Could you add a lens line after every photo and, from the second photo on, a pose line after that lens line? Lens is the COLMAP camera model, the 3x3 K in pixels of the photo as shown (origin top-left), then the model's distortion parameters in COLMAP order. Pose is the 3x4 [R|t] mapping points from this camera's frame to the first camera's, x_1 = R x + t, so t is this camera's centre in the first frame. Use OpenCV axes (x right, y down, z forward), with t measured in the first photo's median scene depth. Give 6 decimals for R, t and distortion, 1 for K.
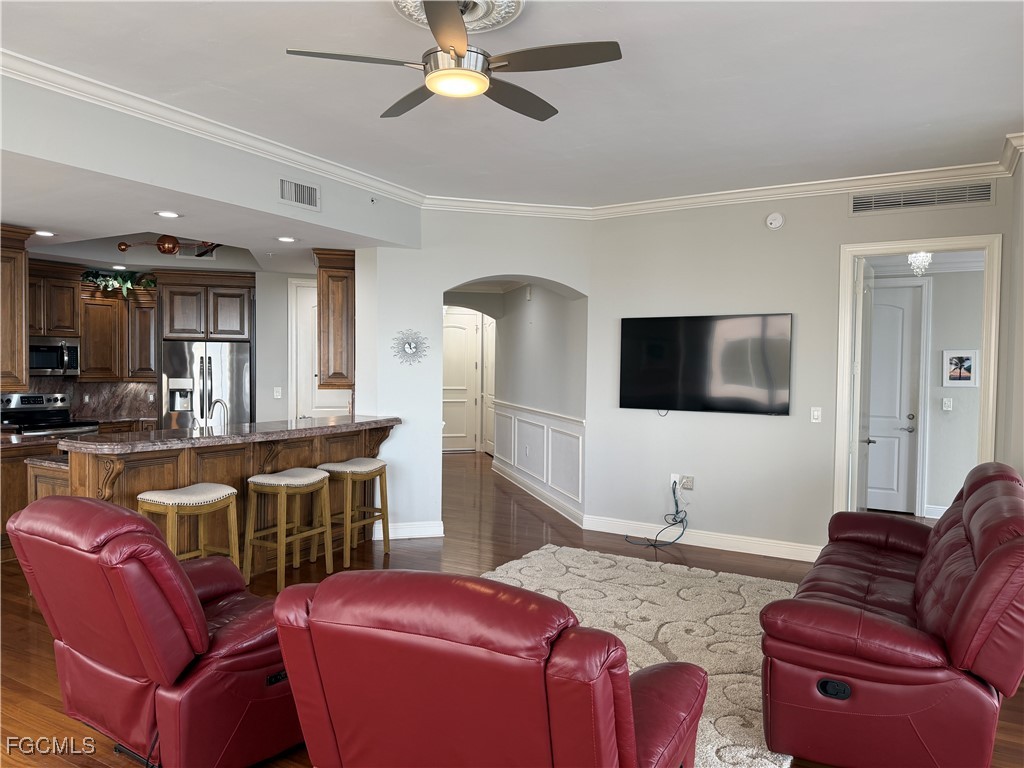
lens RADIAL K [[718.3, 0, 513.9], [0, 718.3, 387.6], [0, 0, 1]] dist [0.029750, -0.017208]
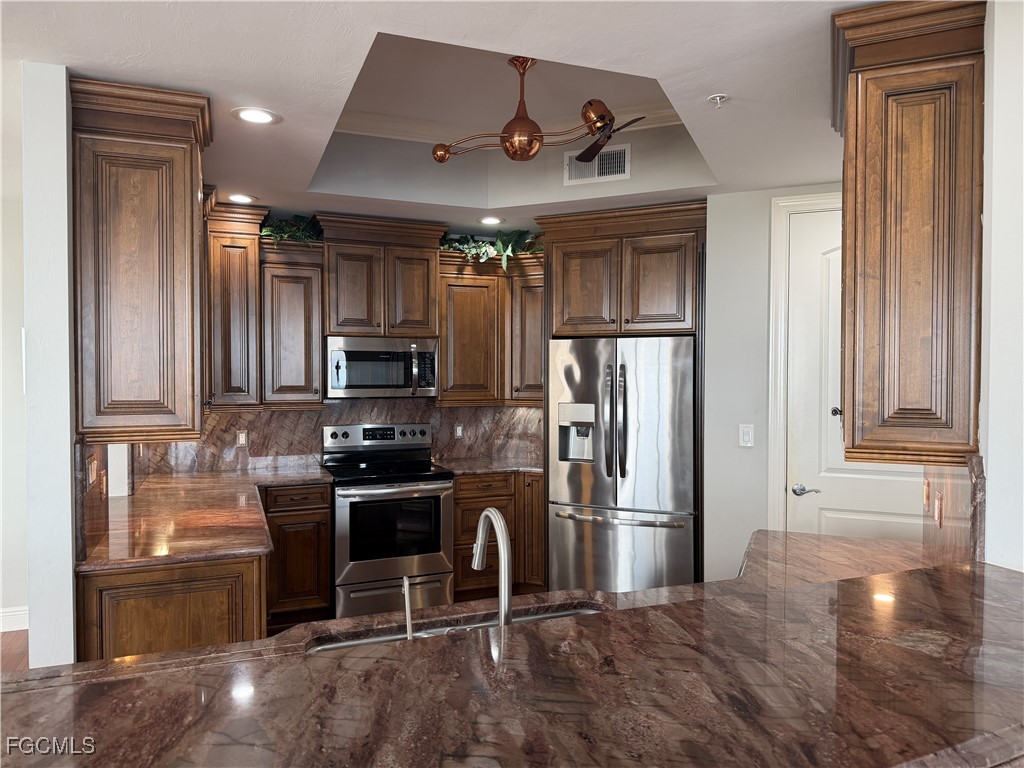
lens RADIAL K [[718.3, 0, 510.3], [0, 718.3, 388.0], [0, 0, 1]] dist [0.029750, -0.017208]
pose [[0.785677, 0.004032, -0.618624, -0.160910], [-0.010847, 0.999915, -0.007259, -0.021499], [0.618542, 0.012414, 0.785654, 0.555398]]
